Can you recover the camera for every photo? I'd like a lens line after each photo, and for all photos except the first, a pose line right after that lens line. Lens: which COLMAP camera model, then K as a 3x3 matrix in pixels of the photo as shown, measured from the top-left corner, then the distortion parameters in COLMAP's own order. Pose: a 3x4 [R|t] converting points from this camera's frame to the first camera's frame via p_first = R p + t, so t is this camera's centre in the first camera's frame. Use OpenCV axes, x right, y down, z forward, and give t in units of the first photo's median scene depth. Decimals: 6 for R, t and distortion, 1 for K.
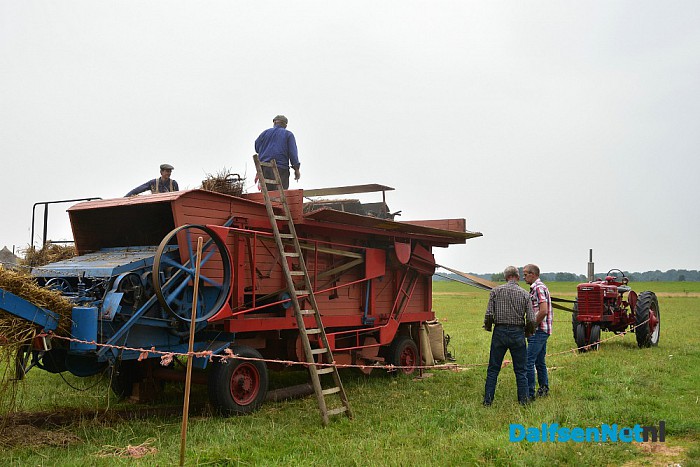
lens RADIAL K [[726.7, 0, 350.0], [0, 726.7, 233.5], [0, 0, 1]] dist [-0.097947, 0.021823]
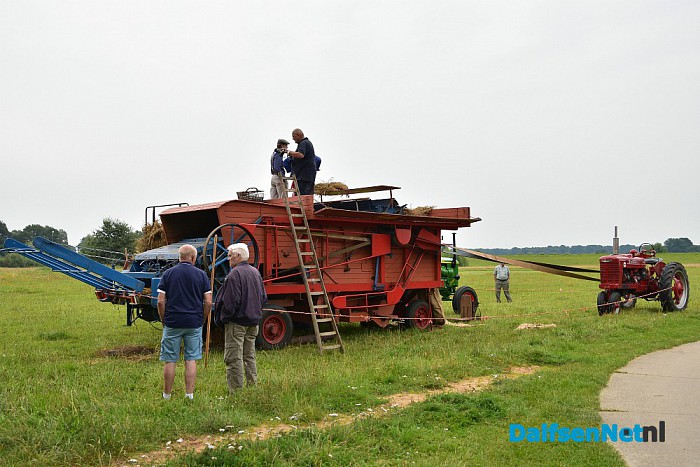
lens RADIAL K [[726.7, 0, 350.0], [0, 726.7, 233.5], [0, 0, 1]] dist [-0.097947, 0.021823]
pose [[0.979305, -0.025128, -0.200822, 0.262053], [0.031377, 0.999116, 0.027994, -0.020112], [0.199941, -0.033716, 0.979228, -0.348578]]
